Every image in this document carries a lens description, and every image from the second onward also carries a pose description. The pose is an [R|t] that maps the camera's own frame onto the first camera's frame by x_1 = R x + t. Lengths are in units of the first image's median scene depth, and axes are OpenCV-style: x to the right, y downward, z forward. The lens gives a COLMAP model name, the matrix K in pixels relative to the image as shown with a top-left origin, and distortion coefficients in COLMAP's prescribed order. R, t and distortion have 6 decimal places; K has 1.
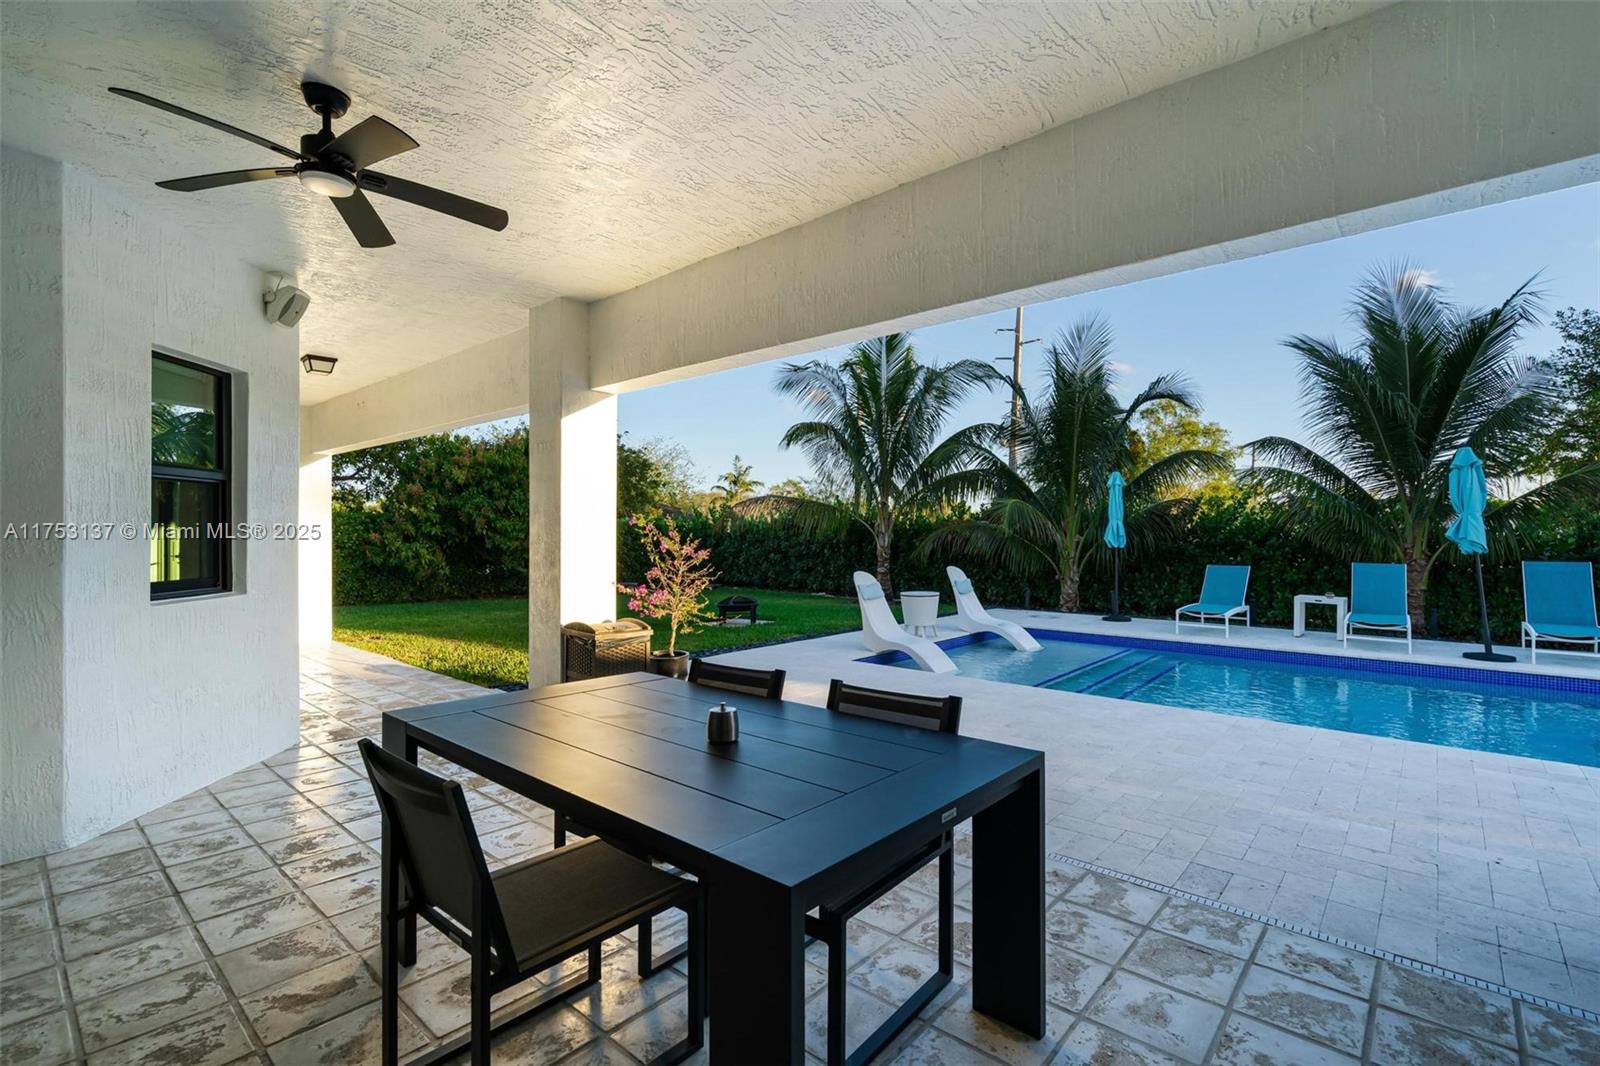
lens RADIAL K [[737.5, 0, 797.8], [0, 737.5, 533.1], [0, 0, 1]] dist [-0.005453, 0.002019]
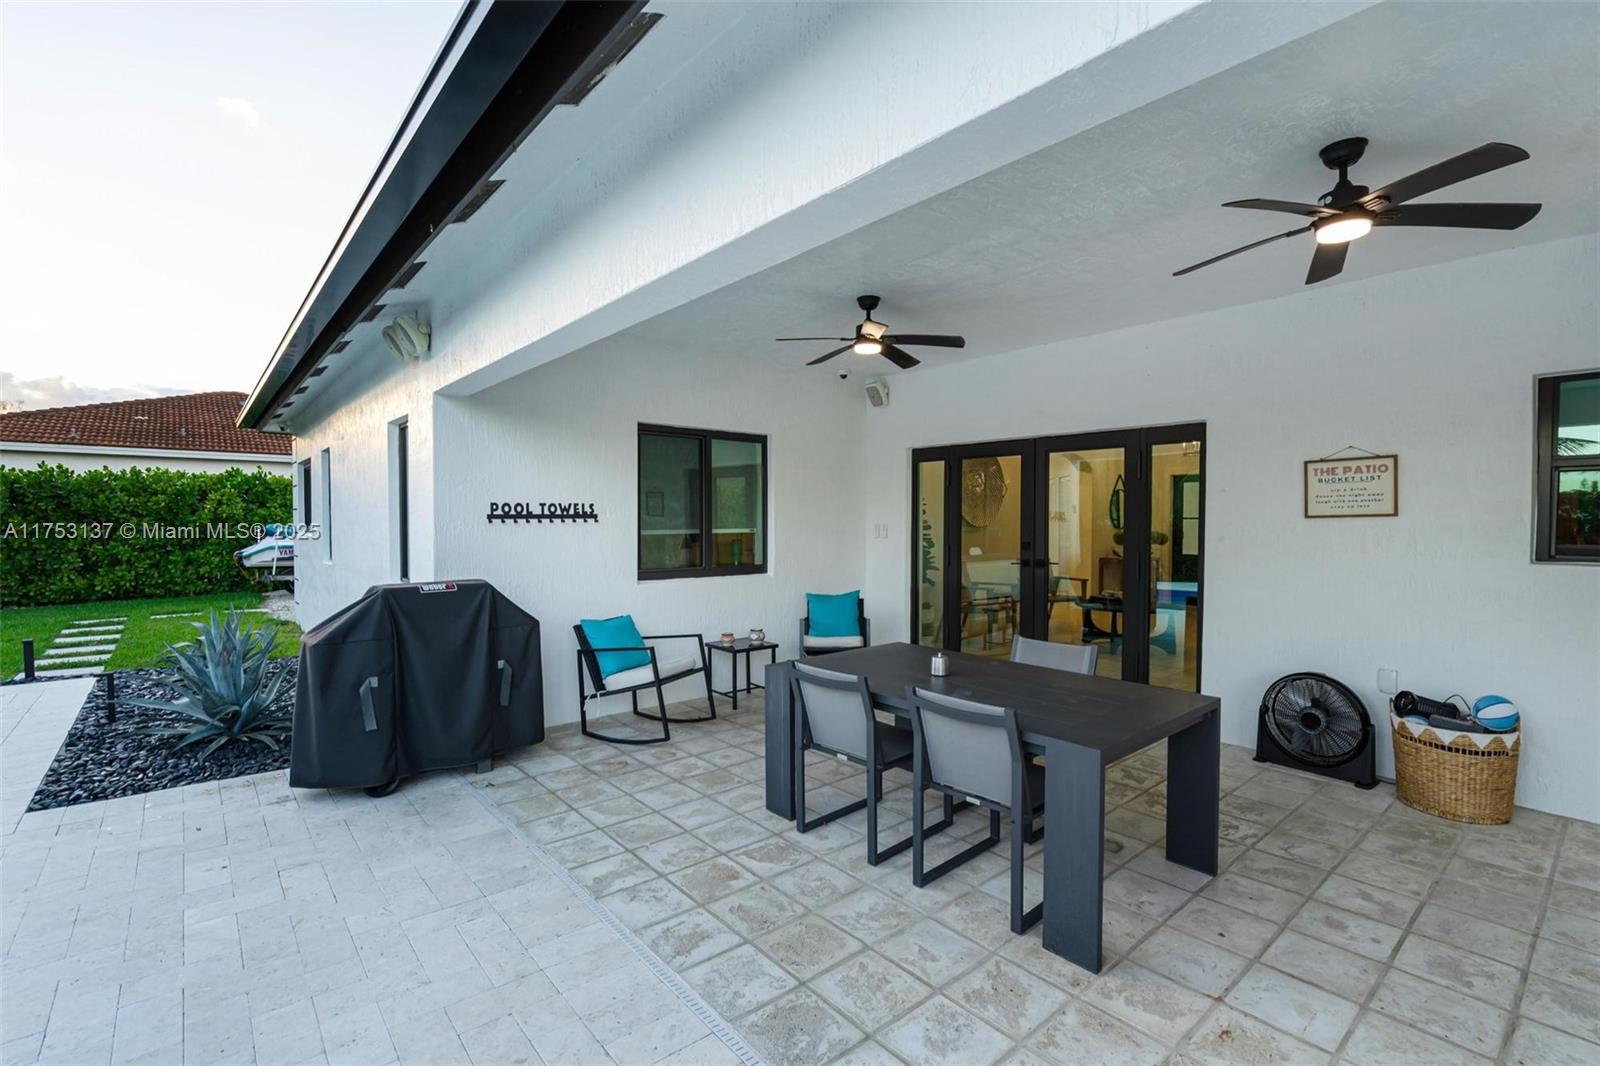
lens RADIAL K [[737.5, 0, 809.6], [0, 737.5, 526.2], [0, 0, 1]] dist [-0.005453, 0.002019]
pose [[-0.988991, -0.006982, 0.147808, -0.030979], [-0.001871, 0.999396, 0.034690, -0.076940], [-0.147961, 0.034032, -0.988407, 1.846103]]
